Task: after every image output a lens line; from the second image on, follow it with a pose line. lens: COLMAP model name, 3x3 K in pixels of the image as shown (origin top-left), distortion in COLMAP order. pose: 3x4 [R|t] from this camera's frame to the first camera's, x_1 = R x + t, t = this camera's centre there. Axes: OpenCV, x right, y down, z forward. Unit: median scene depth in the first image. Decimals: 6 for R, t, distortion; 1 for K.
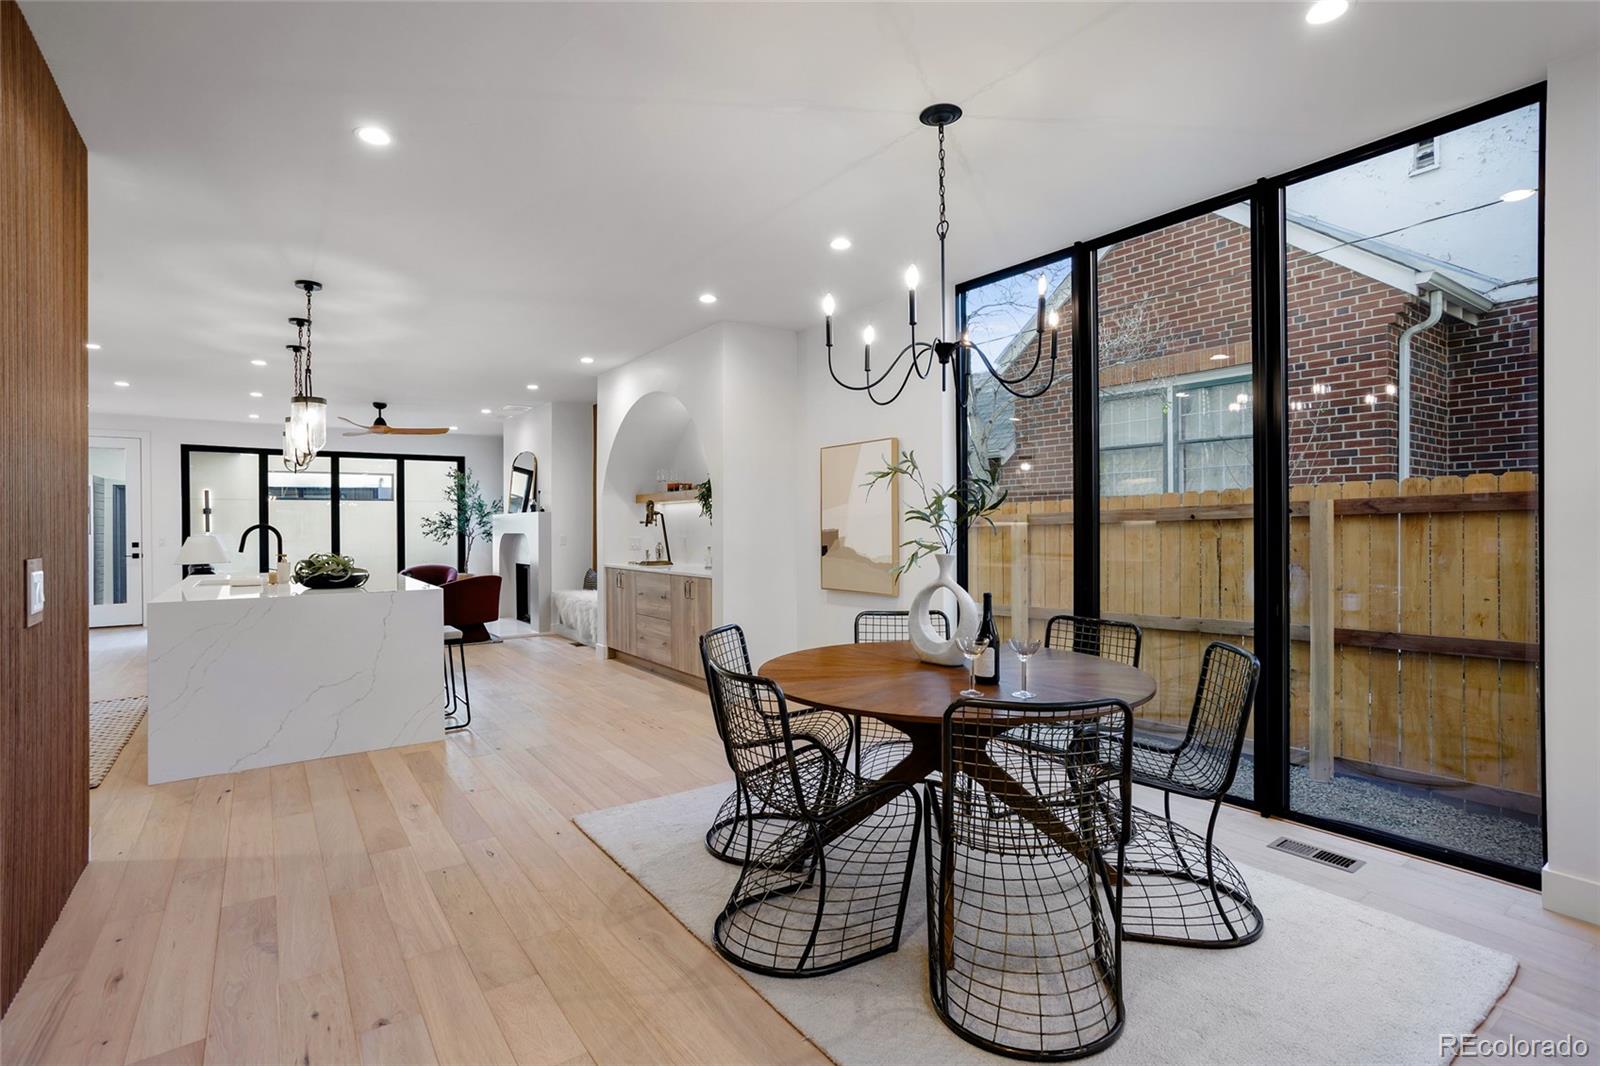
lens RADIAL K [[782.1, 0, 785.2], [0, 782.1, 529.6], [0, 0, 1]] dist [0.002257, 0.000229]
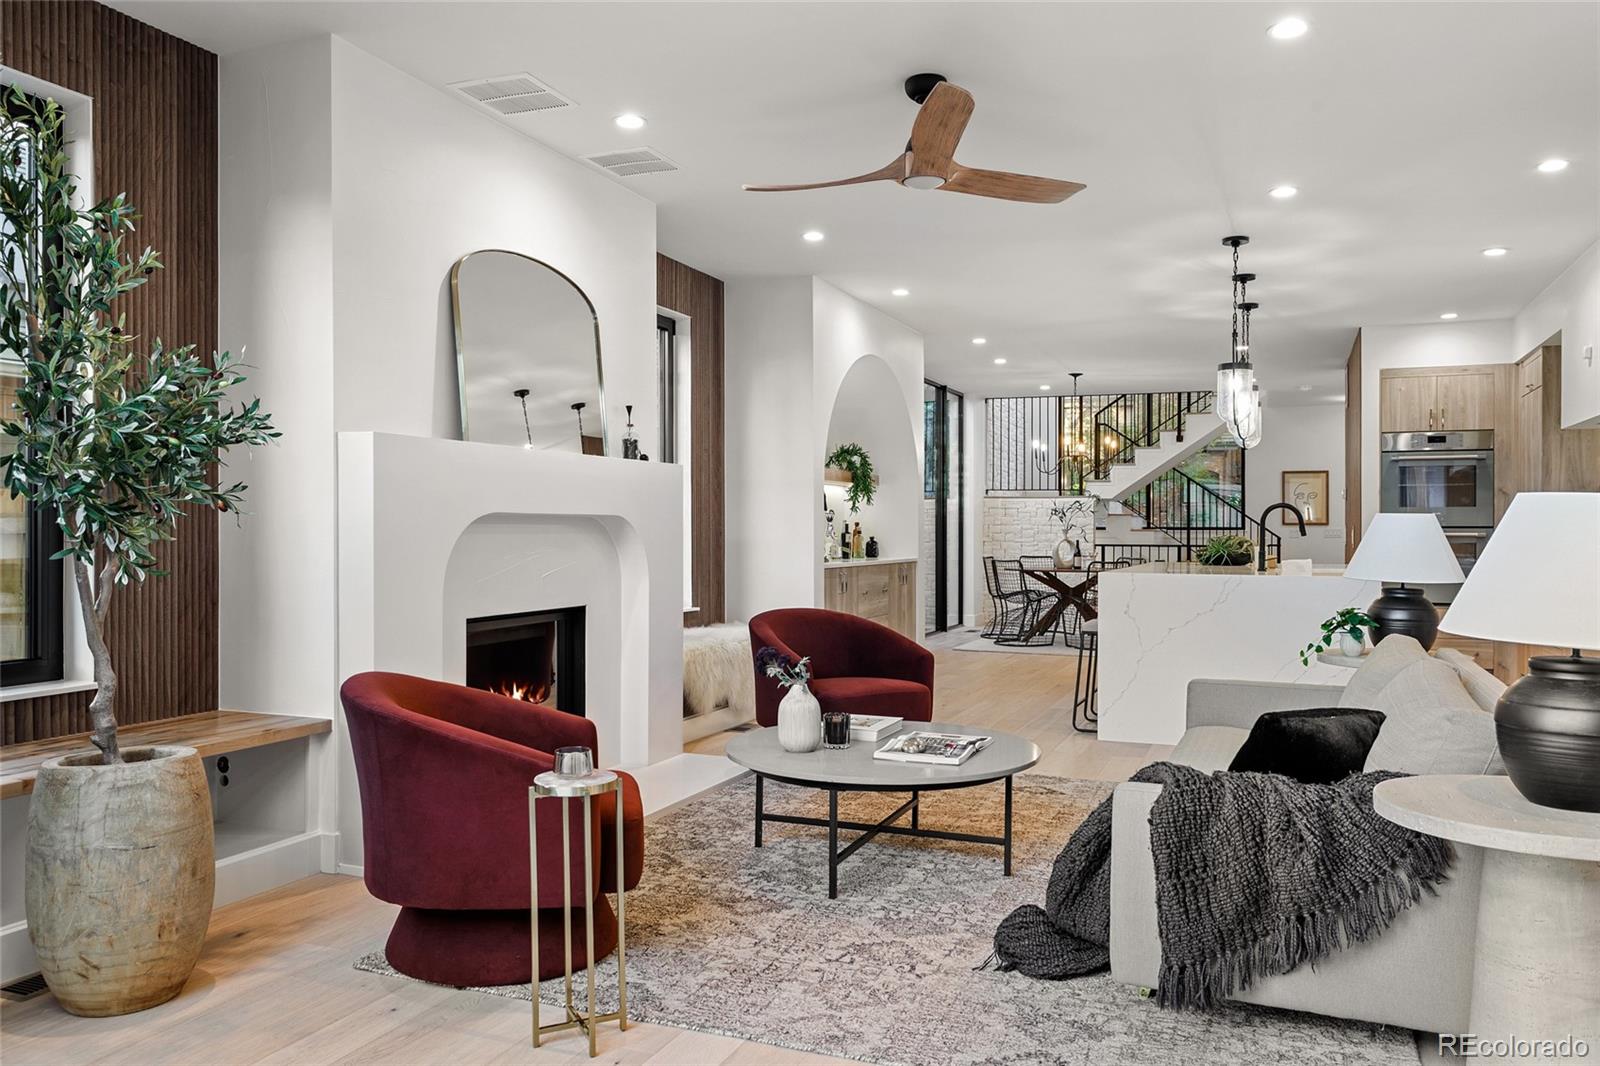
lens RADIAL K [[1190.1, 0, 800.0], [0, 1190.1, 533.0], [0, 0, 1]] dist [0.000848, 0.009539]
pose [[-0.553644, 0.001722, 0.832752, -0.794098], [0.002529, 0.999997, -0.000386, 0.013526], [-0.832750, 0.001892, -0.553646, 1.174097]]
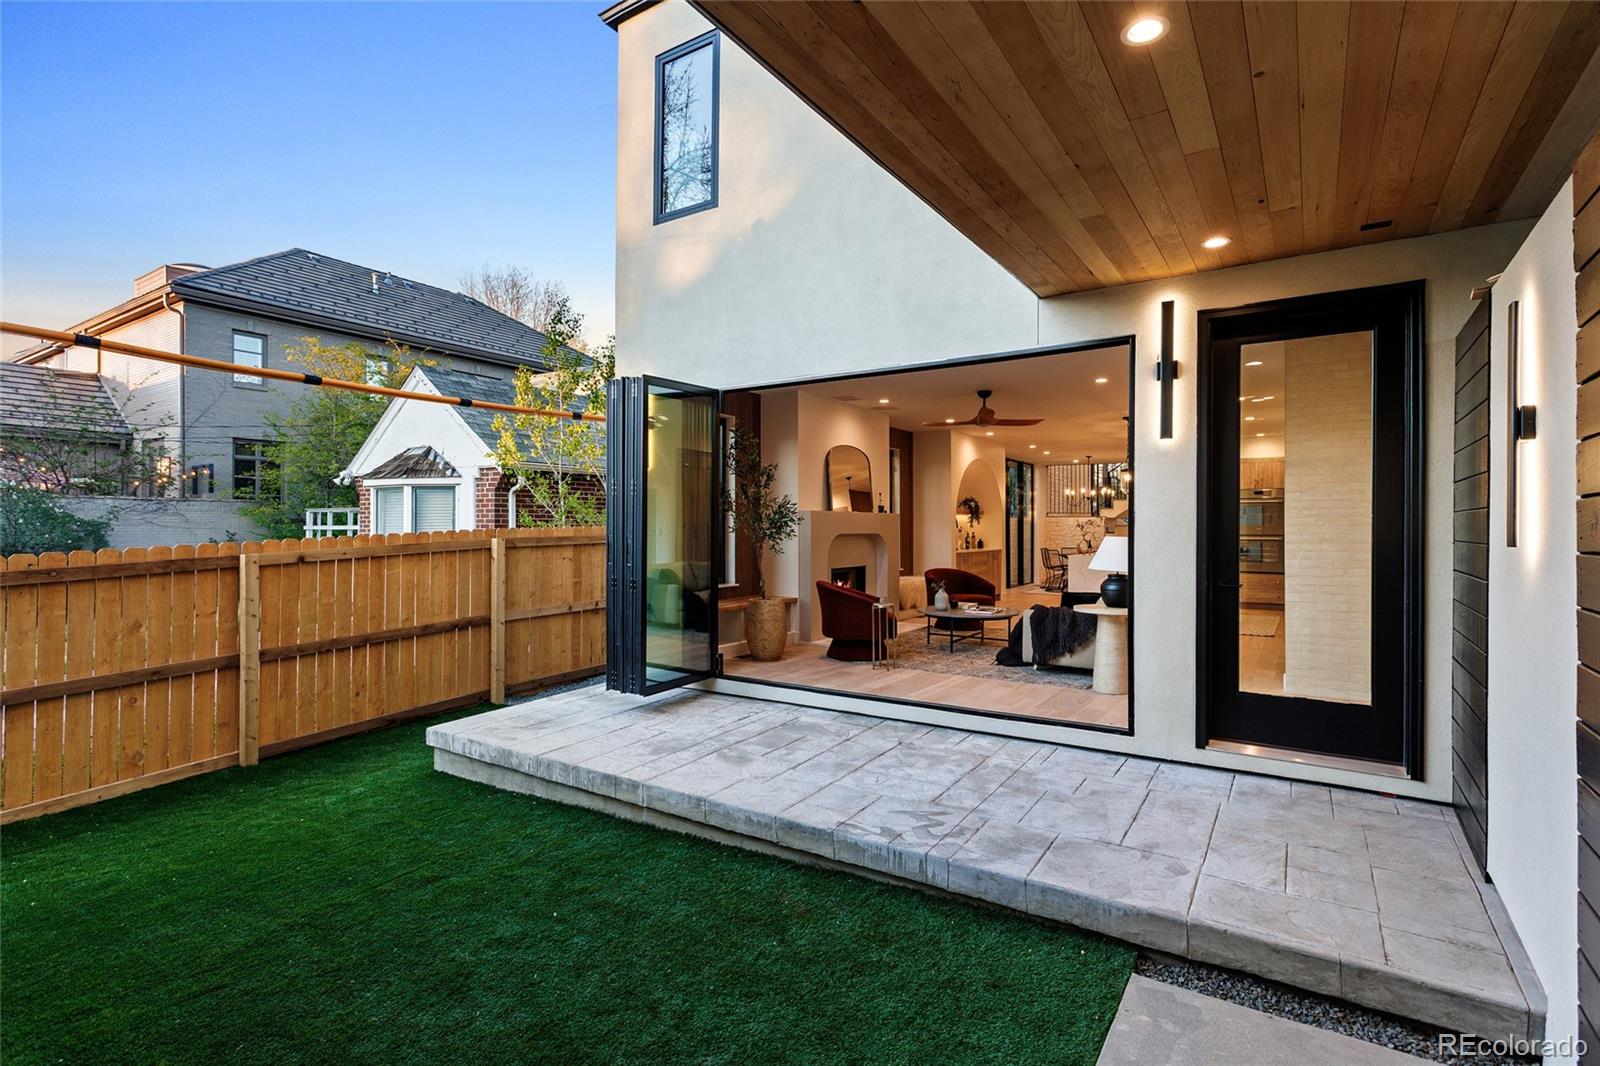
lens RADIAL K [[763.4, 0, 800.3], [0, 763.4, 524.9], [0, 0, 1]] dist [0.001910, 0.000119]
pose [[-0.378122, 0.007719, 0.925724, -1.149969], [0.001897, 0.999970, -0.007563, 0.001652], [-0.925754, -0.001104, -0.378125, 1.395291]]
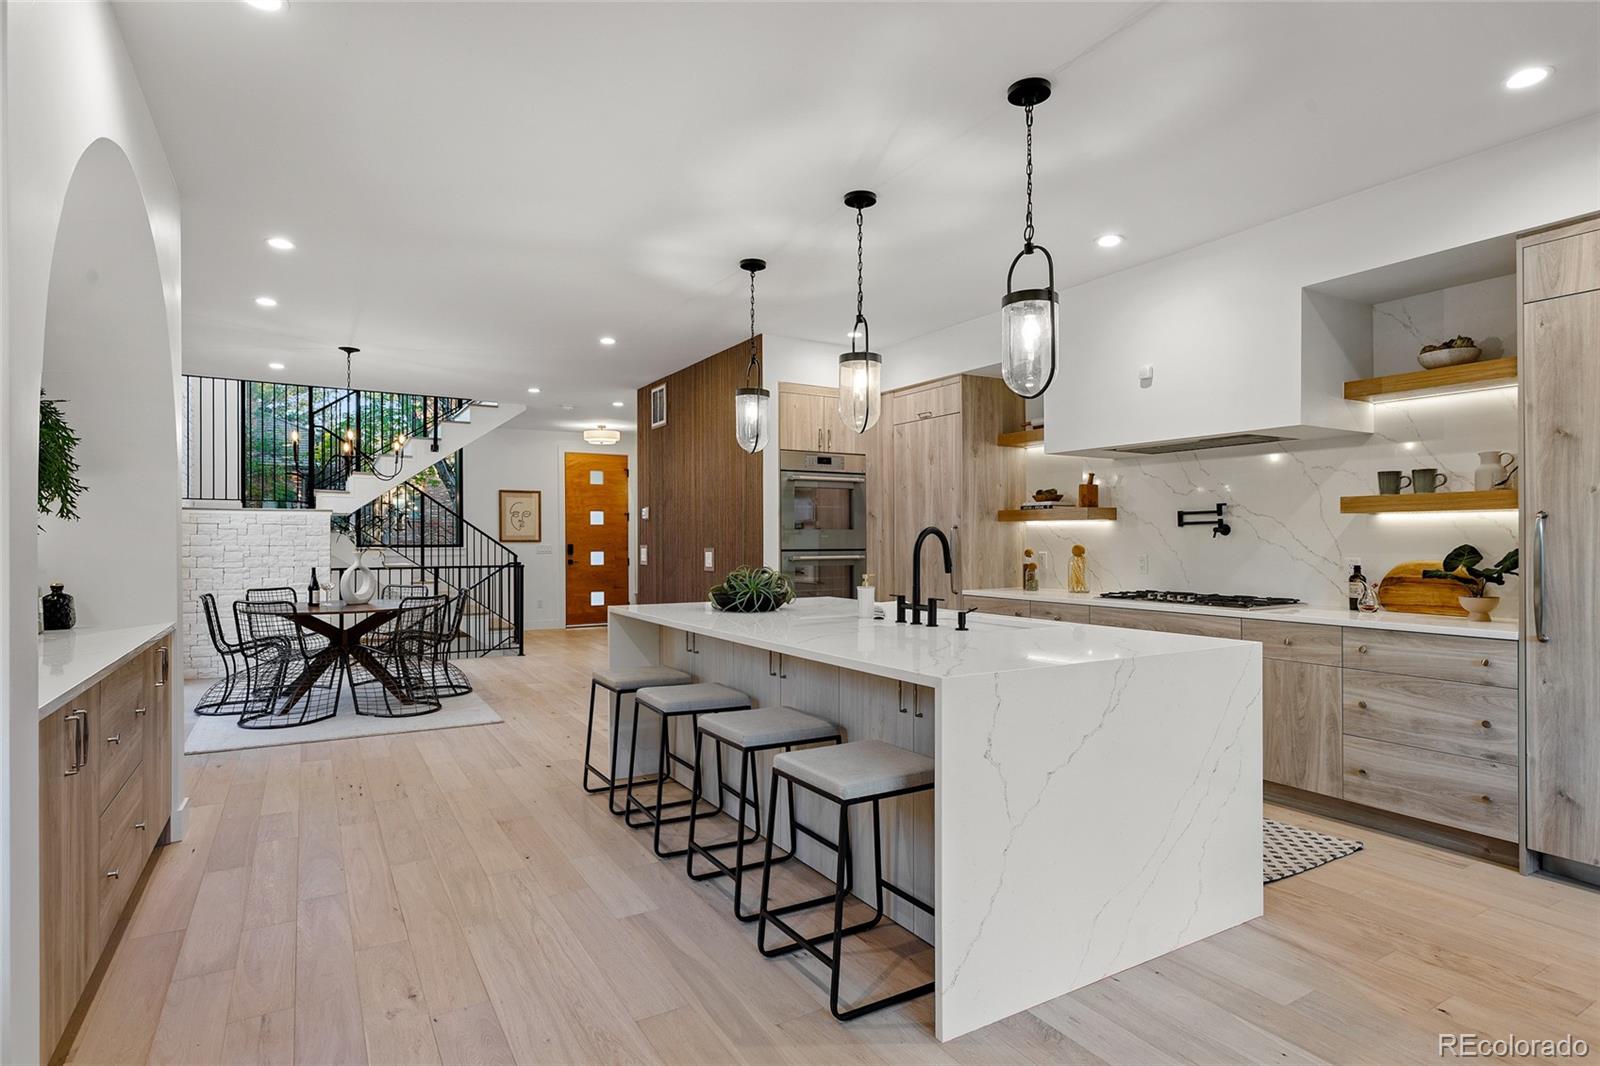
lens RADIAL K [[834.4, 0, 800.0], [0, 834.4, 533.0], [0, 0, 1]] dist [-0.002798, 0.000257]
pose [[-0.998319, 0.007516, 0.057473, -0.327926], [0.007299, 0.999965, -0.003973, -0.000406], [-0.057500, -0.003546, -0.998339, 0.894948]]
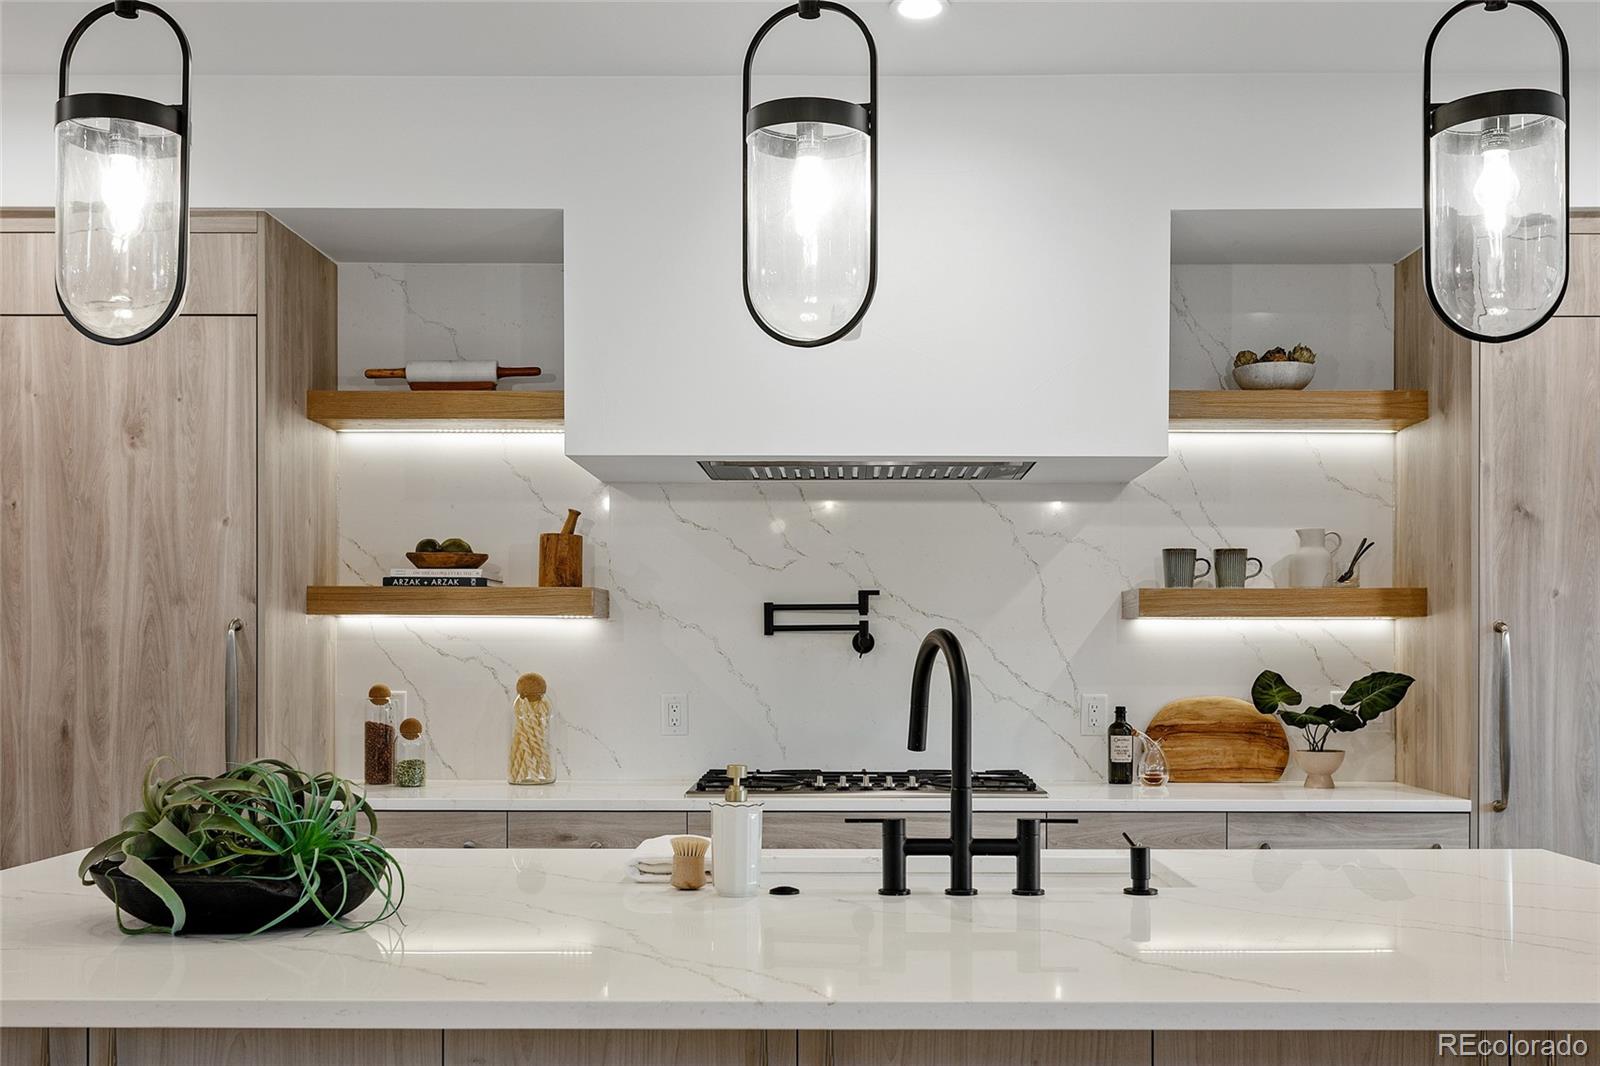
lens RADIAL K [[1682.0, 0, 829.7], [0, 1682.0, 651.4], [0, 0, 1]] dist [0.002030, -0.008125]
pose [[-0.565583, 0.001580, -0.824690, -0.137132], [-0.001640, 0.999994, 0.003040, -0.001235], [0.824690, 0.003071, -0.565577, 0.678299]]
